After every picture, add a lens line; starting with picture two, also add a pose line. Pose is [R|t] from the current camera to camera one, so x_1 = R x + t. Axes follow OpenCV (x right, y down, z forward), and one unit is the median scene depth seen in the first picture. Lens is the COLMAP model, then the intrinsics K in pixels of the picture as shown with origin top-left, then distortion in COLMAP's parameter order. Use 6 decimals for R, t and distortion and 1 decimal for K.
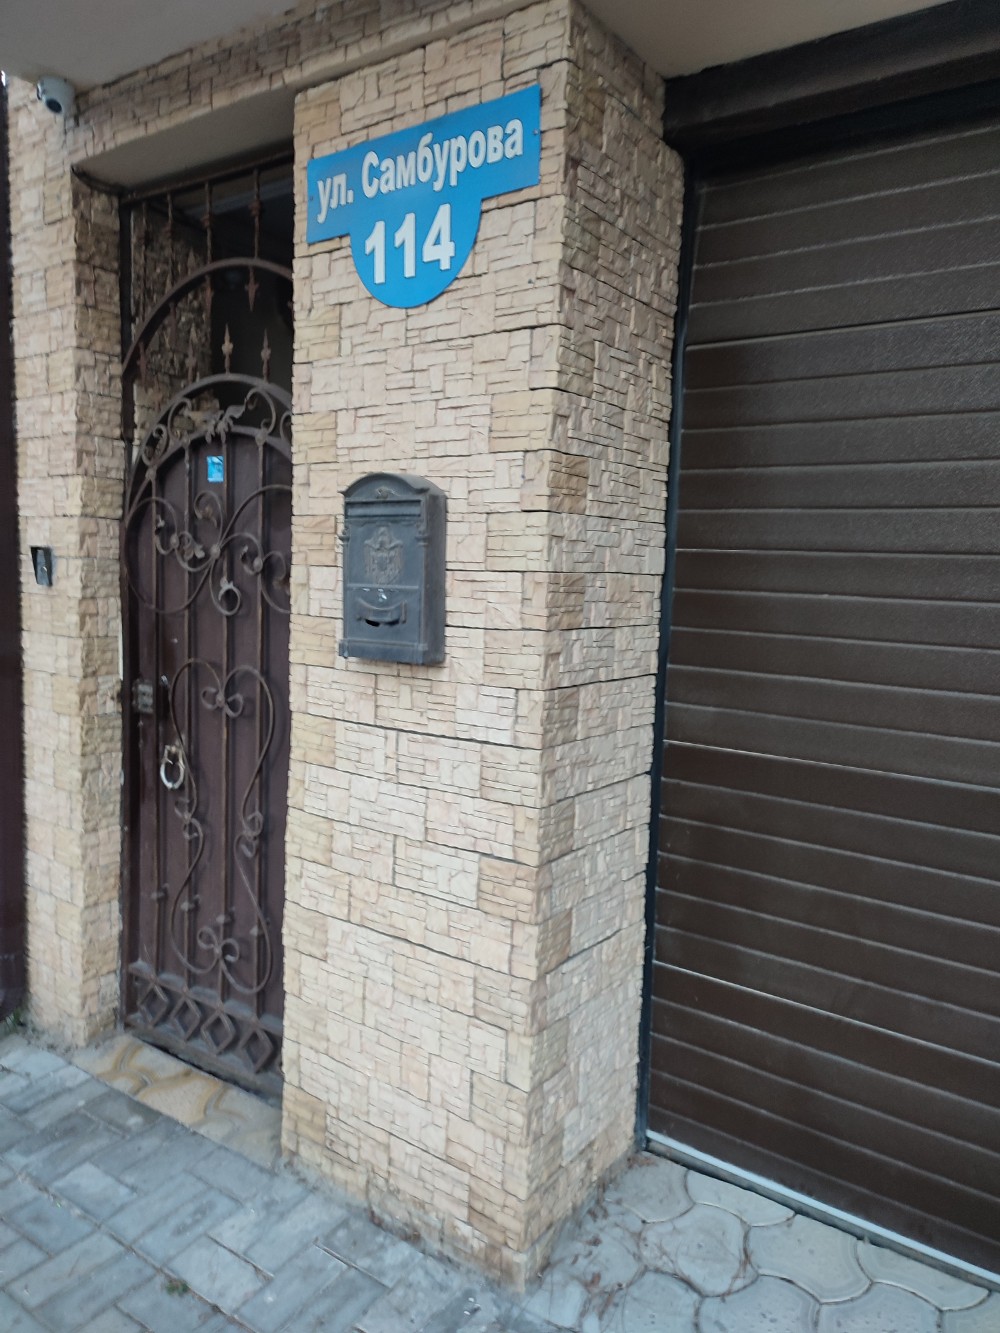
lens RADIAL K [[954.4, 0, 500.0], [0, 954.4, 666.5], [0, 0, 1]] dist [0.012515, 0.001775]
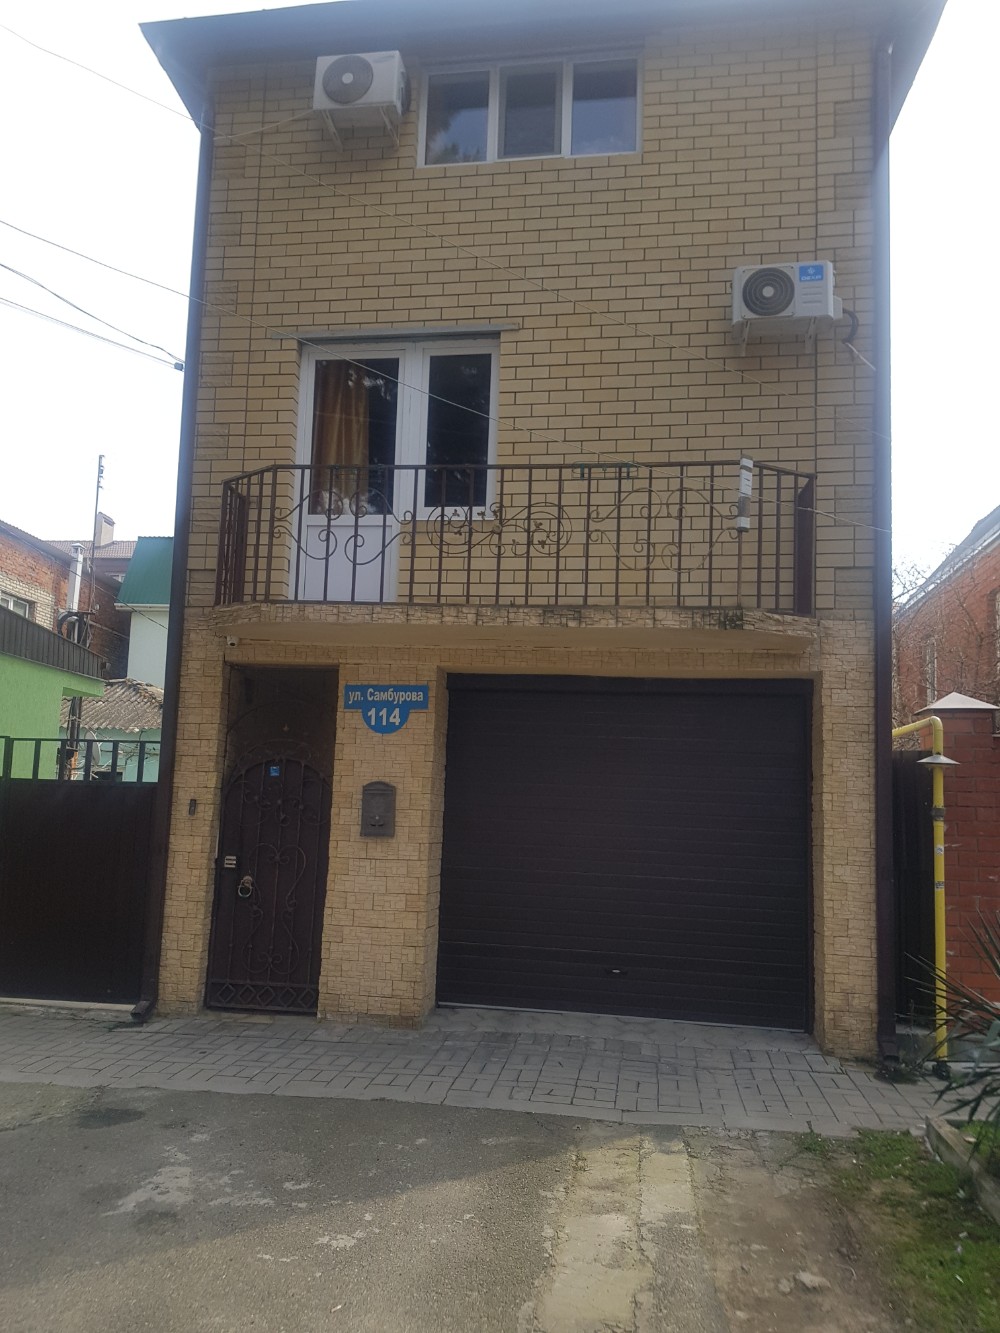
lens RADIAL K [[1029.1, 0, 496.6], [0, 1029.1, 705.9], [0, 0, 1]] dist [0.051734, -0.001376]
pose [[0.888980, 0.053532, 0.454806, -1.392707], [0.040113, 0.980224, -0.193781, 0.256836], [-0.456185, 0.190511, 0.869253, -2.375363]]
